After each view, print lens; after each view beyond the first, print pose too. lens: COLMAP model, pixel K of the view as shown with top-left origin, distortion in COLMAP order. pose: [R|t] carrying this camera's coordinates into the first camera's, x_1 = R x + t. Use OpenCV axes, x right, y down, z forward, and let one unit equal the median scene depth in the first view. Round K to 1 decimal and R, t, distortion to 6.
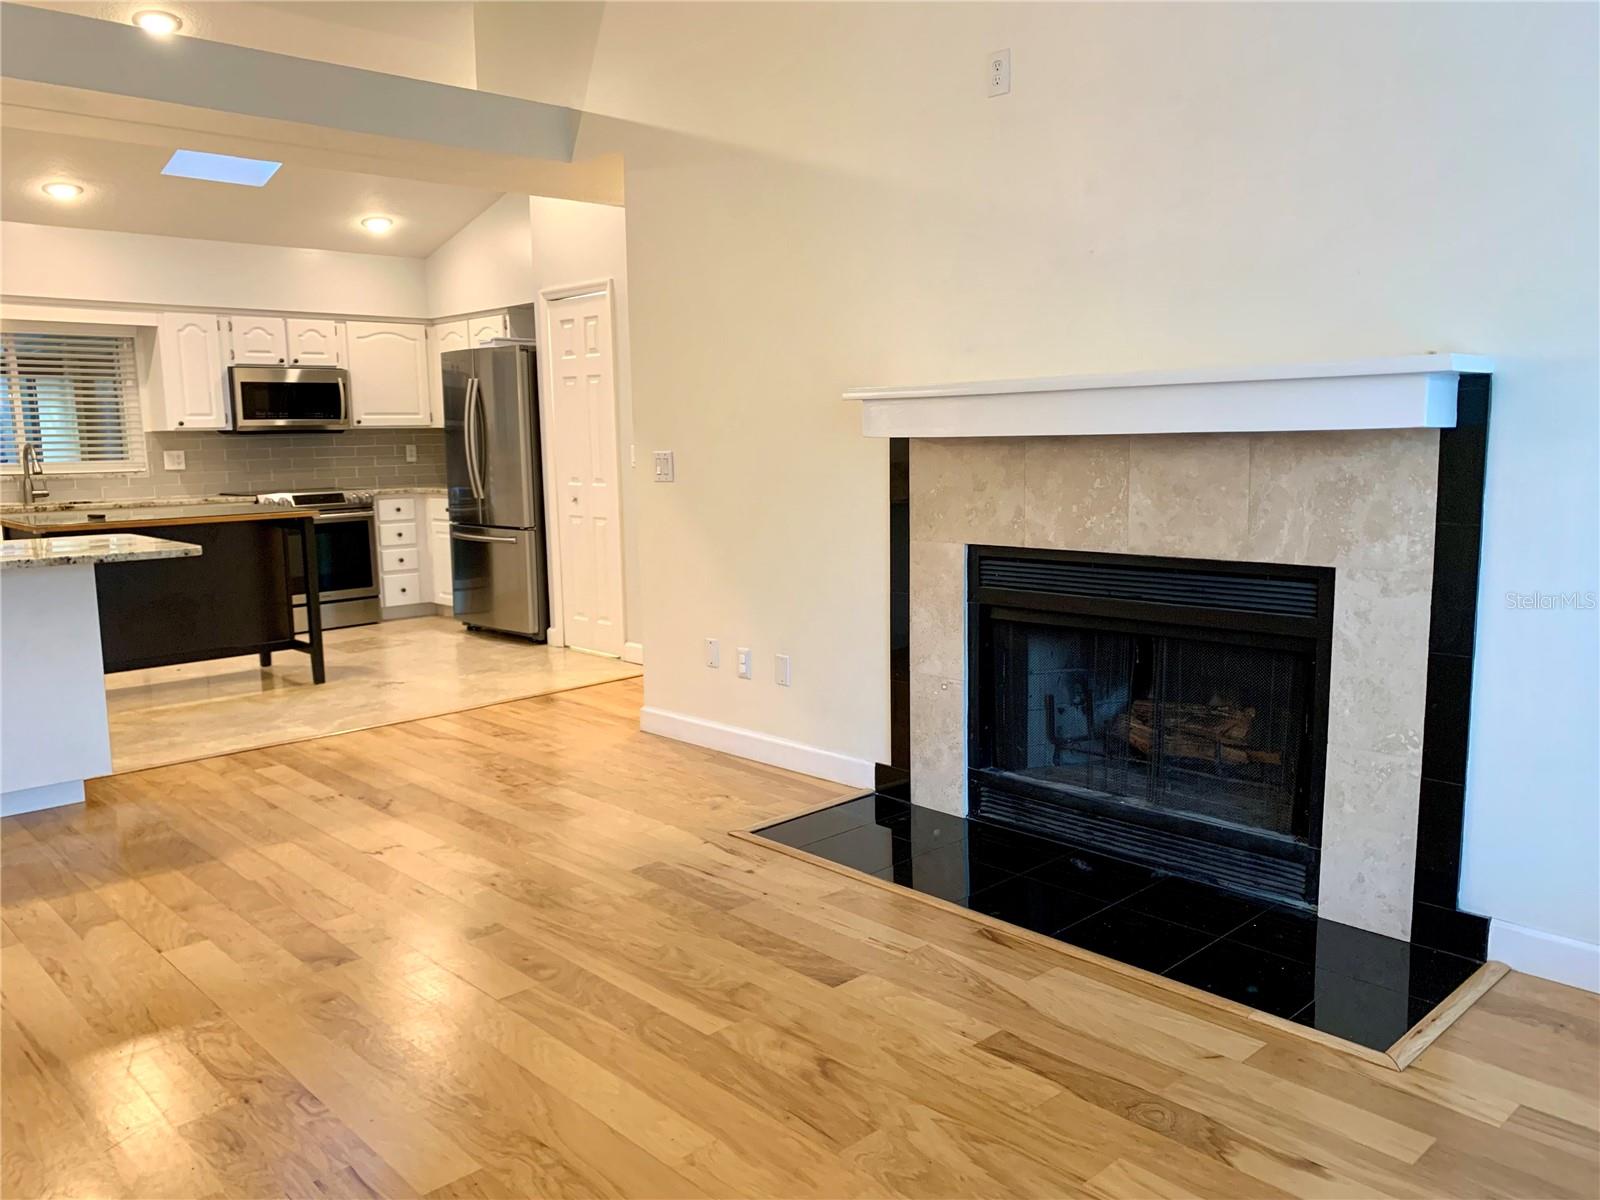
lens RADIAL K [[1229.5, 0, 800.3], [0, 1229.5, 602.5], [0, 0, 1]] dist [0.032101, -0.040080]
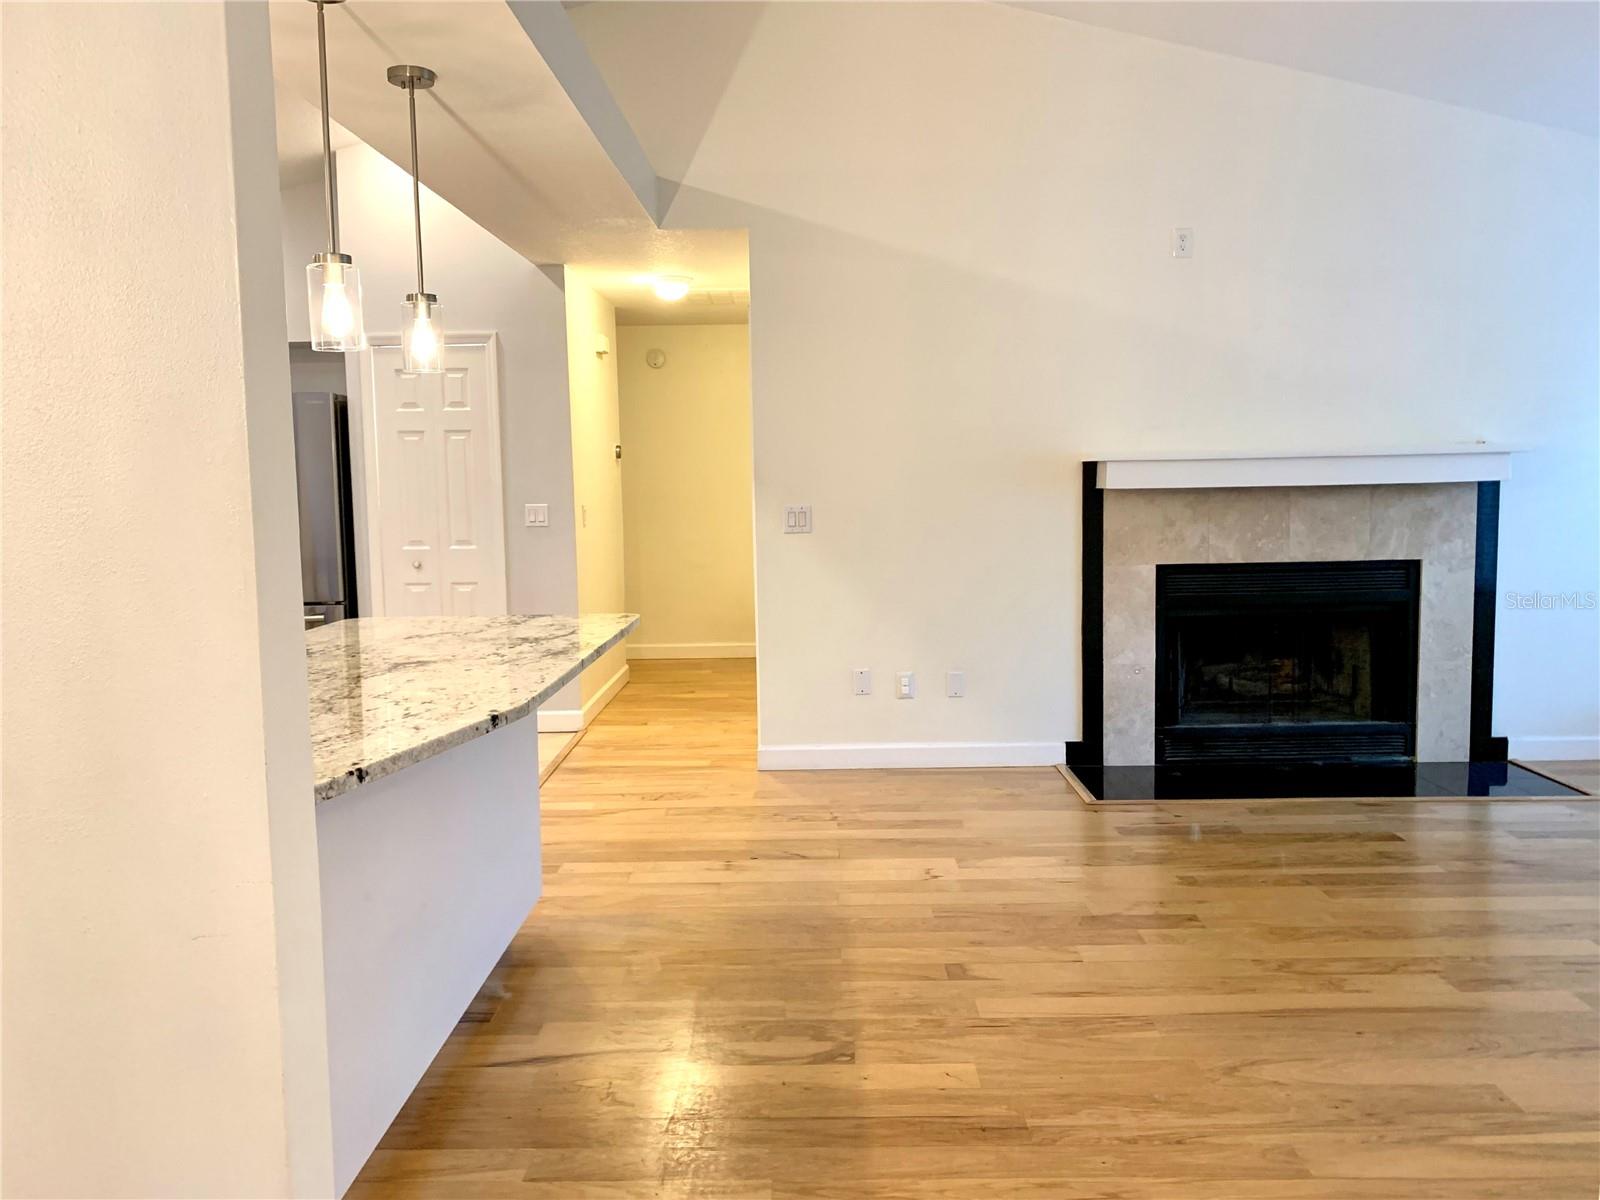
lens RADIAL K [[1229.5, 0, 790.3], [0, 1229.5, 583.1], [0, 0, 1]] dist [0.032101, -0.040080]
pose [[0.701926, -0.057106, 0.709957, -0.895880], [0.104706, 0.994224, -0.023550, -0.029231], [-0.704512, 0.090868, 0.703851, 0.240443]]
